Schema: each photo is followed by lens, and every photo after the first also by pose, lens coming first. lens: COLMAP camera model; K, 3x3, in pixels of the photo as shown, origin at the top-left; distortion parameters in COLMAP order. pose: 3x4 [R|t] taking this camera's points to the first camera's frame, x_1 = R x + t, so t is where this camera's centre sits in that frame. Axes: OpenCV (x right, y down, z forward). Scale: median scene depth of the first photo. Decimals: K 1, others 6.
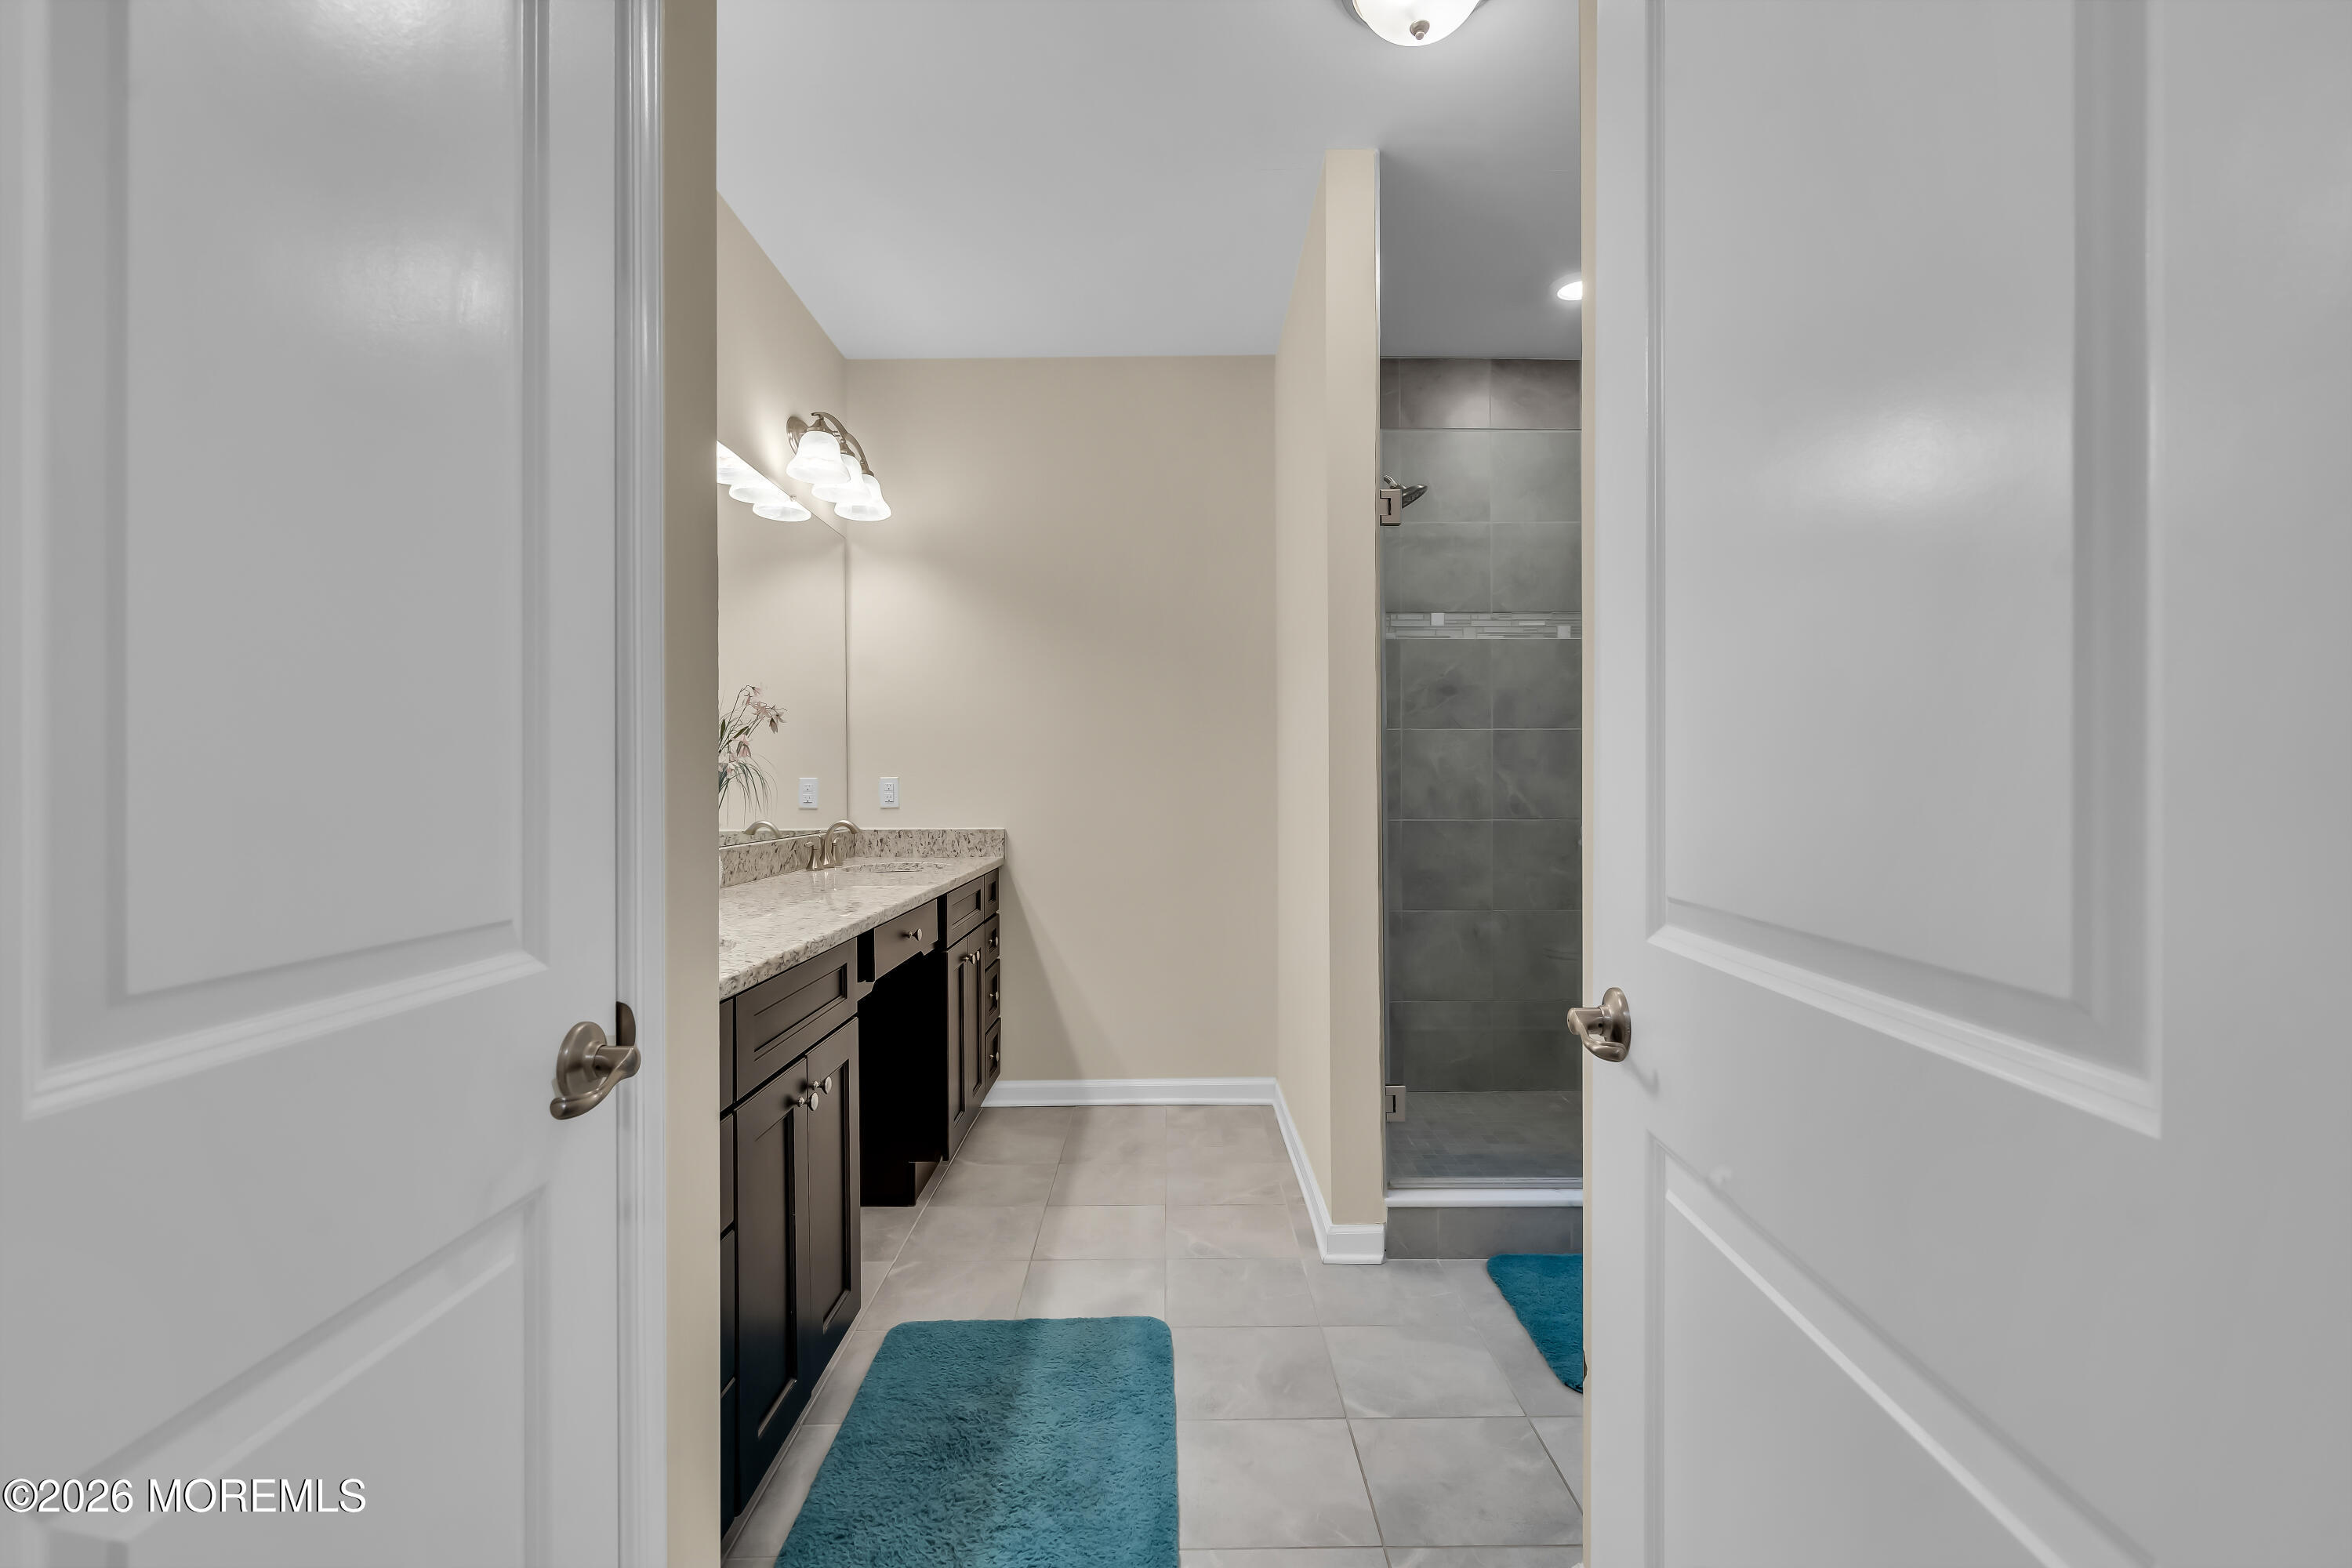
lens RADIAL K [[1062.4, 0, 1182.4], [0, 1062.4, 772.1], [0, 0, 1]] dist [-0.002148, -0.000361]
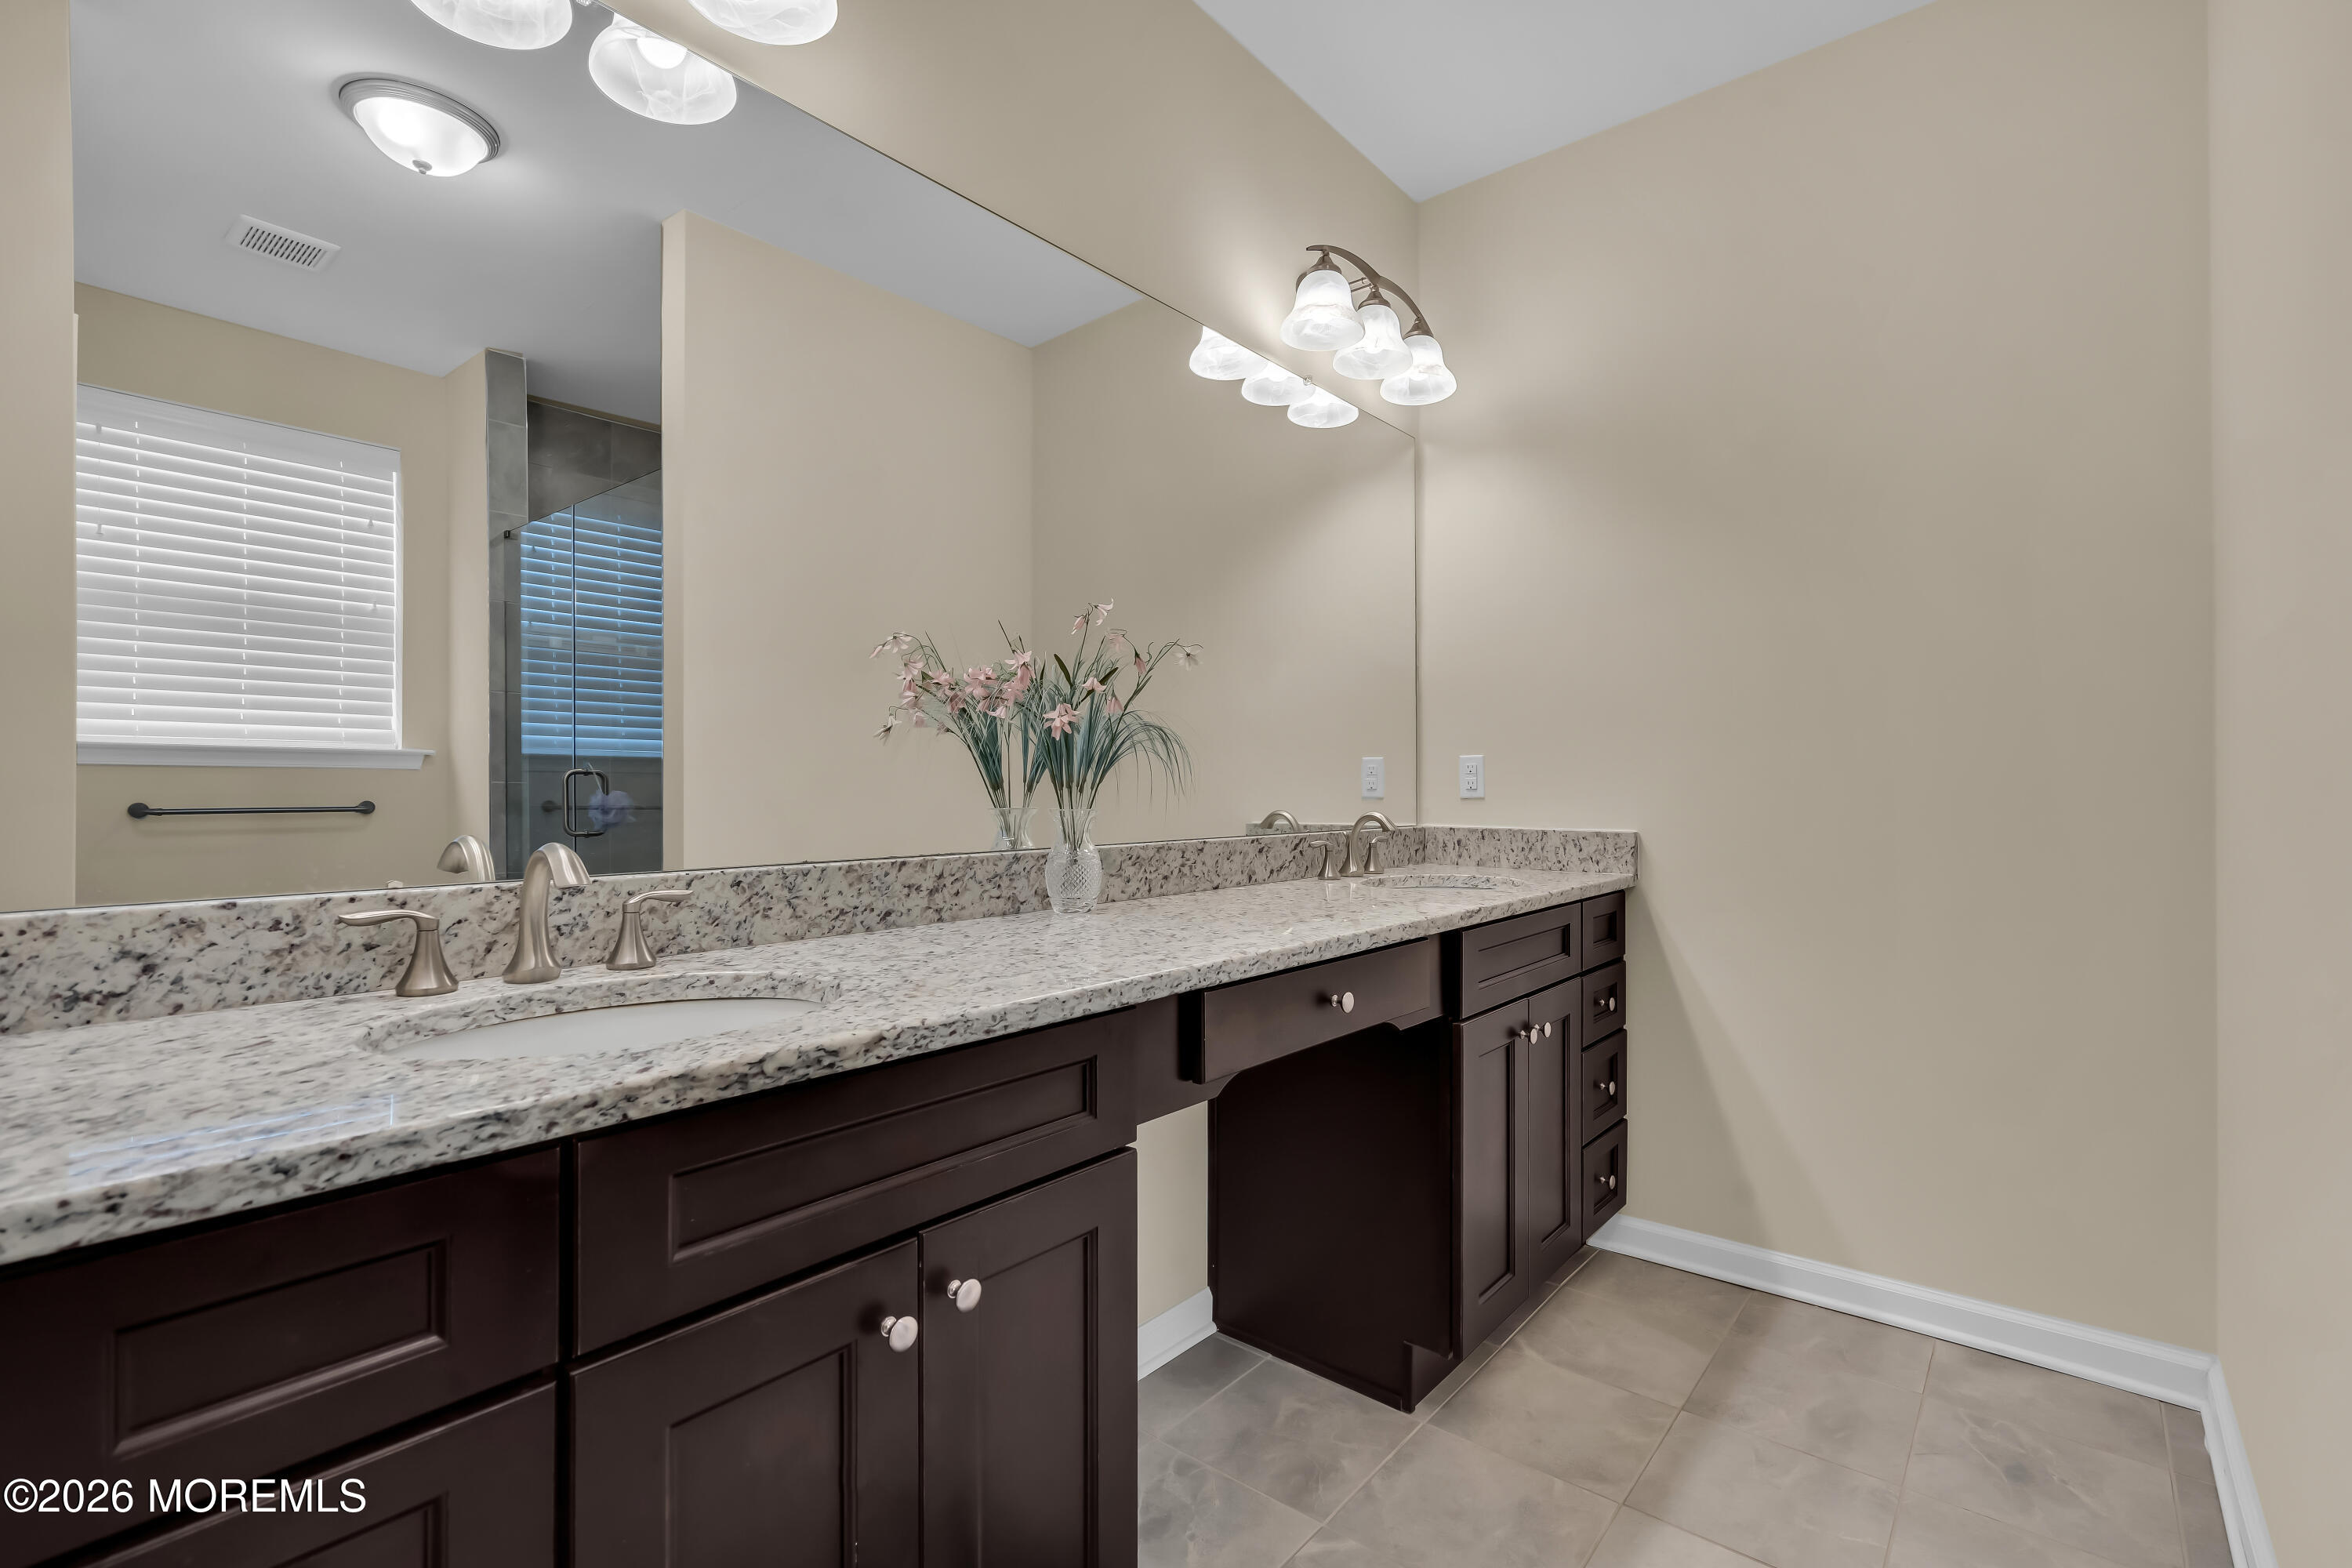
lens RADIAL K [[1058.3, 0, 1179.8], [0, 1058.3, 782.8], [0, 0, 1]] dist [-0.000859, 0.000402]
pose [[0.761402, 0.000950, -0.648279, 0.044119], [0.004603, 0.999966, 0.006872, 0.018343], [0.648263, -0.008216, 0.761372, 0.338803]]
